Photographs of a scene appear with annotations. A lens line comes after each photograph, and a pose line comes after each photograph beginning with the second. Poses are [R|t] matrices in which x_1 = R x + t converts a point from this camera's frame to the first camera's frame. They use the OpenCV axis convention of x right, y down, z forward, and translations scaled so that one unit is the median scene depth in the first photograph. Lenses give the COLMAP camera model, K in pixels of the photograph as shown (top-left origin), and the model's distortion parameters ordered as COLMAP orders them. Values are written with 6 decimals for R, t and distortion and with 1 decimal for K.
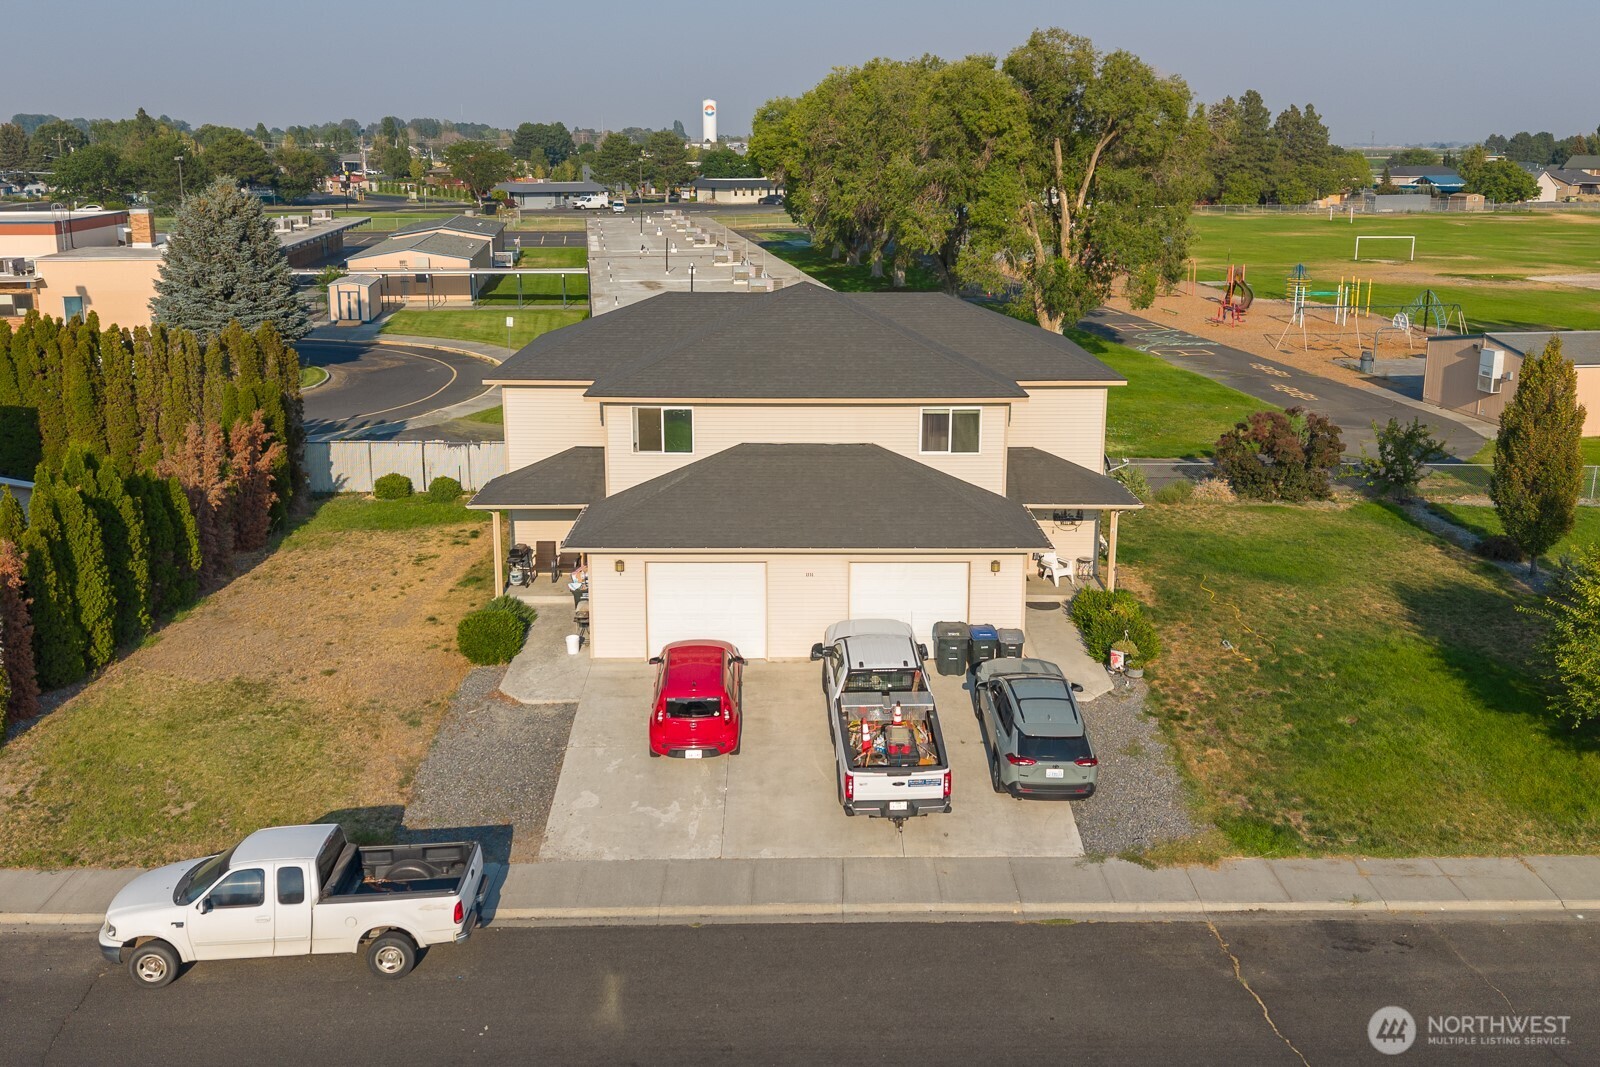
lens RADIAL K [[1464.6, 0, 778.1], [0, 1464.6, 459.5], [0, 0, 1]] dist [0.081109, -0.162103]
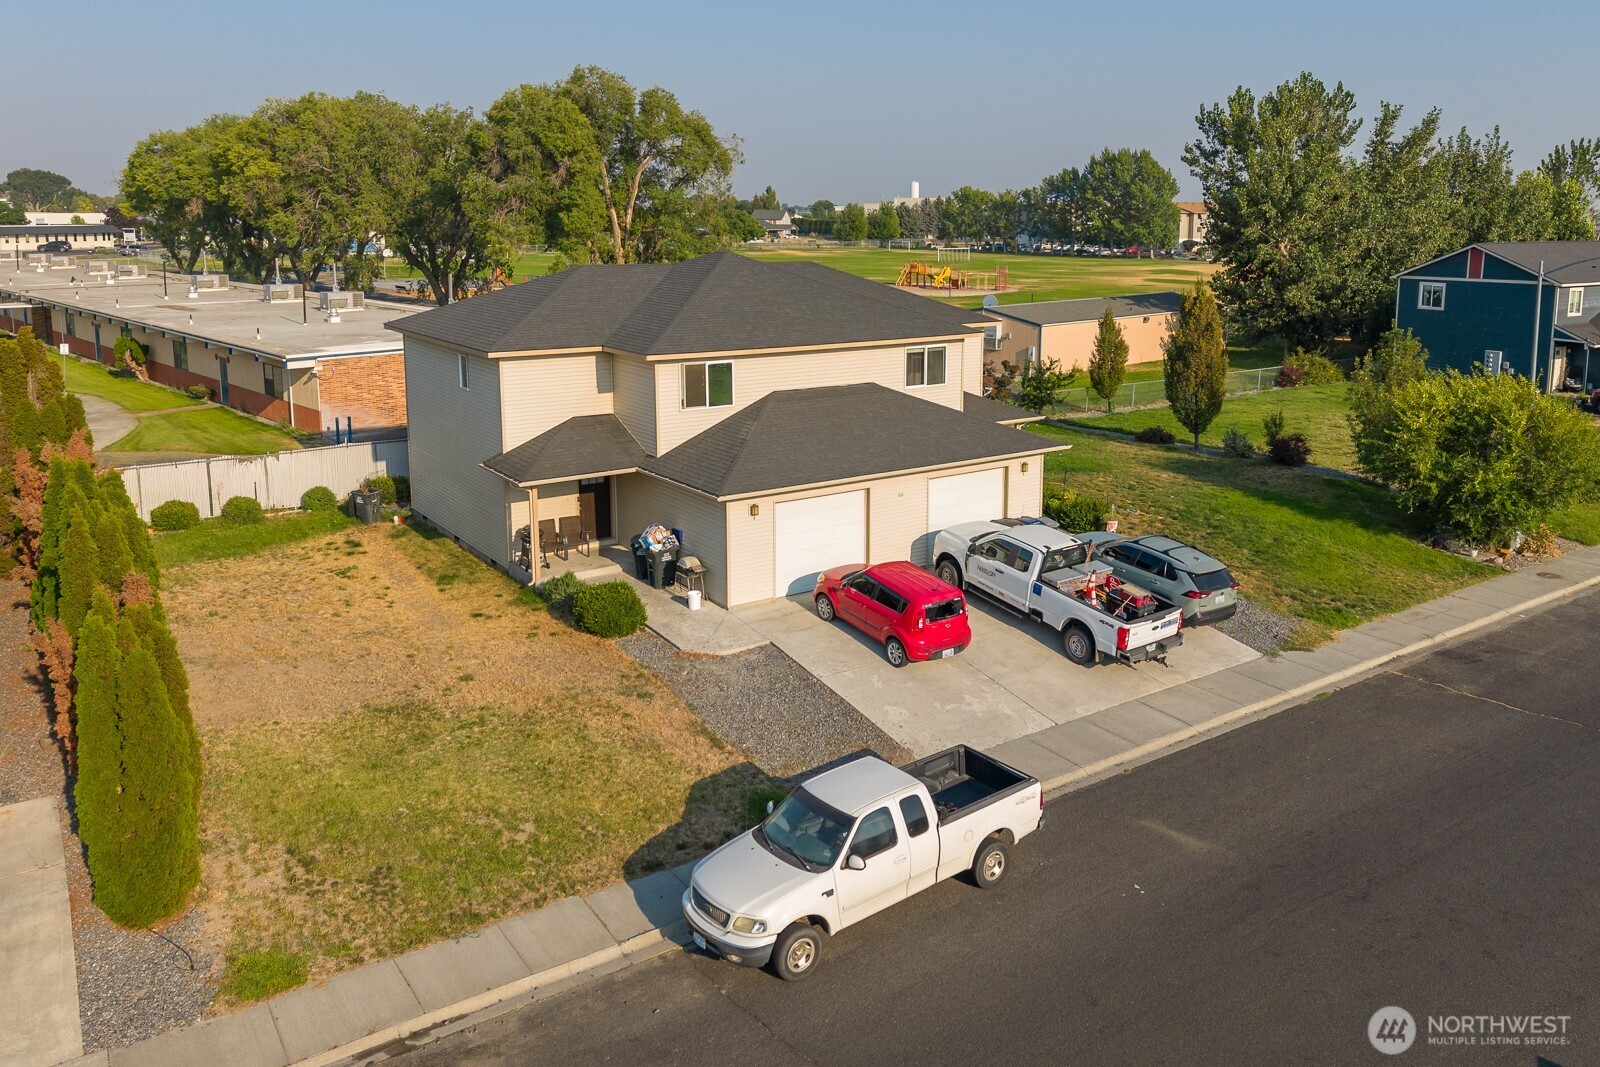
lens RADIAL K [[1279.0, 0, 885.1], [0, 1279.0, 390.7], [0, 0, 1]] dist [0.060014, -0.109495]
pose [[0.798165, -0.080570, 0.597027, -0.533517], [0.121860, 0.992123, -0.029026, 0.026332], [-0.589985, 0.095922, 0.801696, 0.214144]]
